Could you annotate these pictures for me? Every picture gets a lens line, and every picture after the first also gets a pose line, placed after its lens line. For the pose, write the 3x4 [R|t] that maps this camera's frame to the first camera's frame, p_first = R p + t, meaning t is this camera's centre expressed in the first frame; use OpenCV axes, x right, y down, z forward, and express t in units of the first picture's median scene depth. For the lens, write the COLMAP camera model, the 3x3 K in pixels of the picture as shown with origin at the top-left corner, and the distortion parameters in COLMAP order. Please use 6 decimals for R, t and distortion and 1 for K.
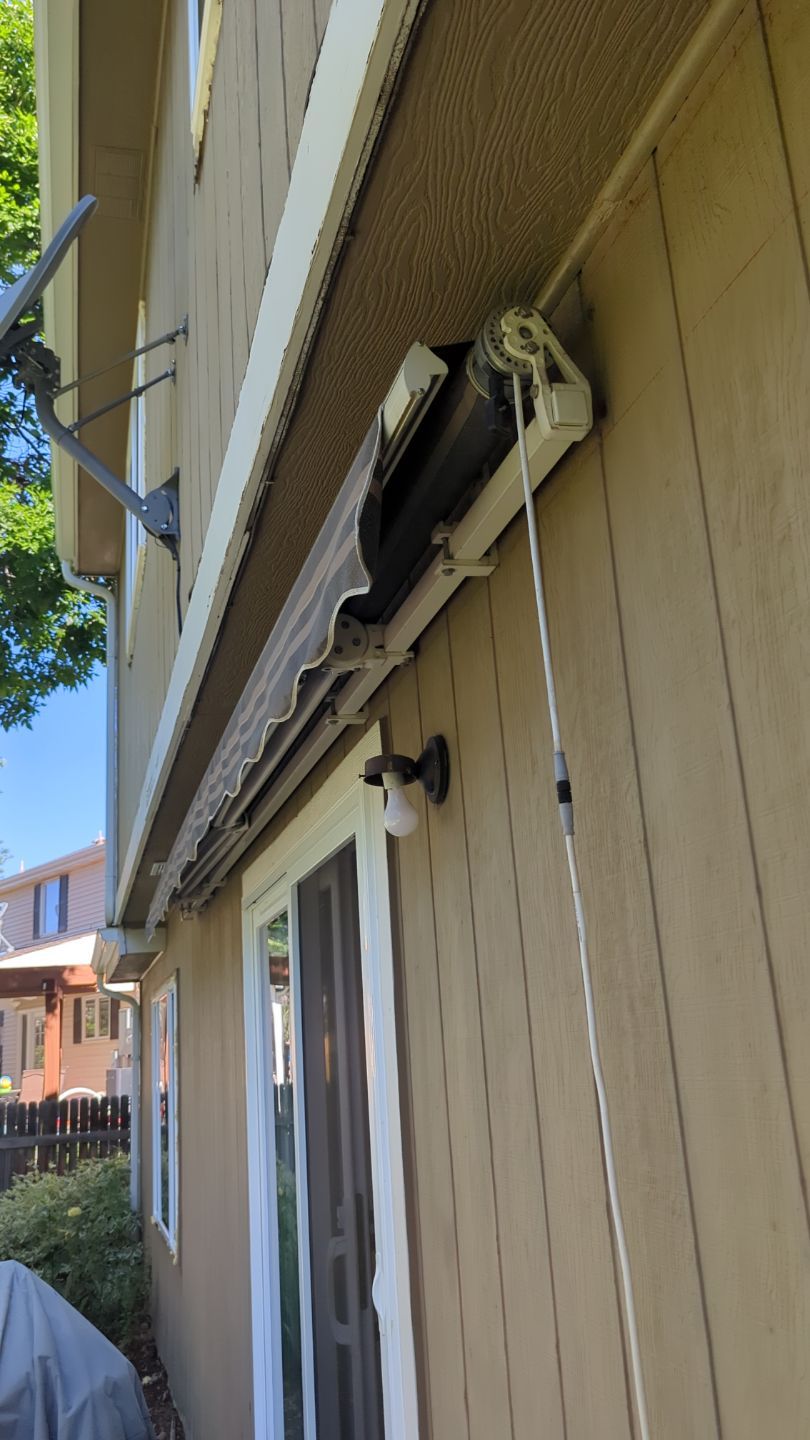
lens RADIAL K [[1153.0, 0, 405.0], [0, 1153.0, 720.0], [0, 0, 1]] dist [0.012451, -0.000996]
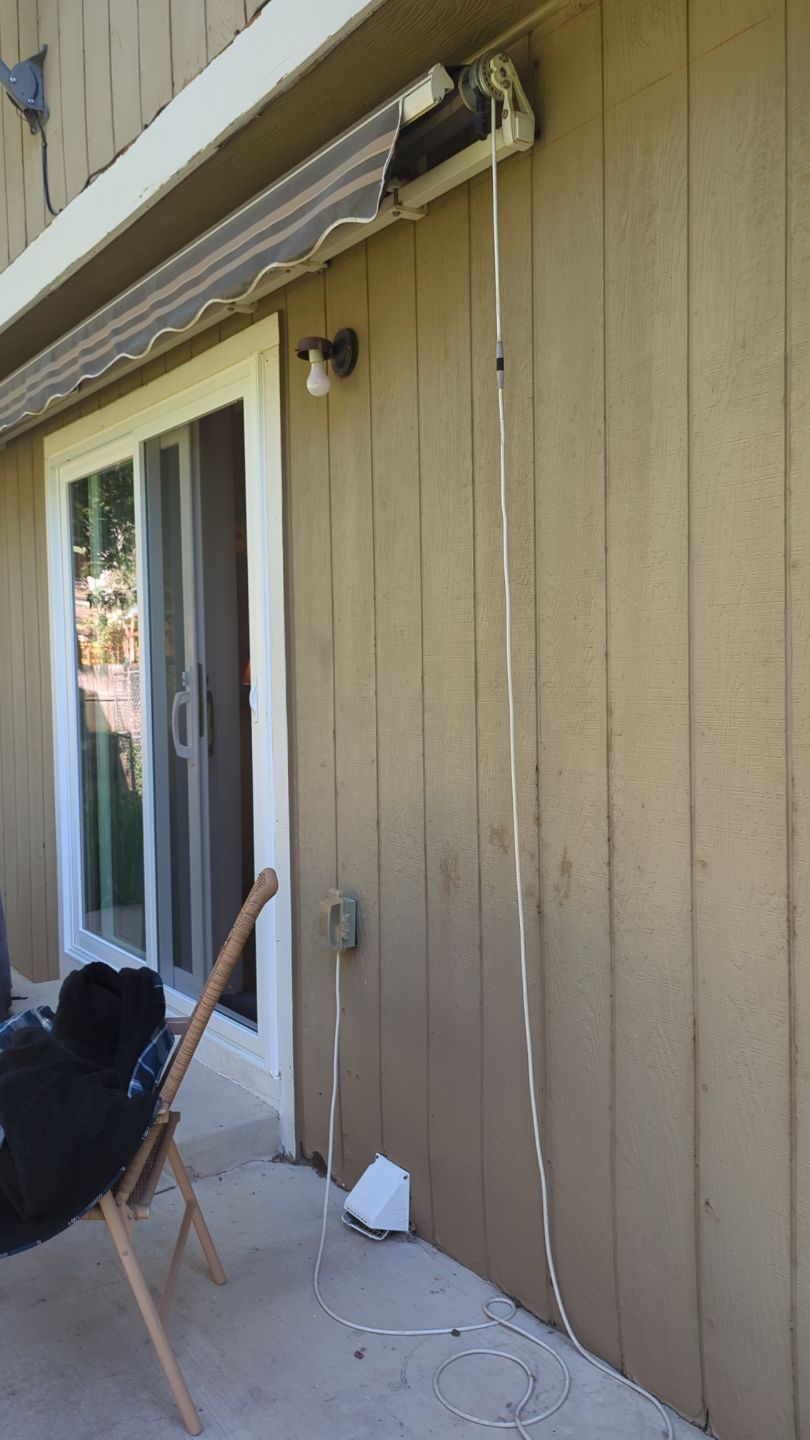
lens RADIAL K [[1153.0, 0, 405.0], [0, 1153.0, 720.0], [0, 0, 1]] dist [0.012451, -0.000996]
pose [[0.943337, 0.028667, 0.330597, -0.538401], [-0.127227, 0.951373, 0.280539, 0.094763], [-0.306479, -0.306704, 0.901112, -0.711098]]
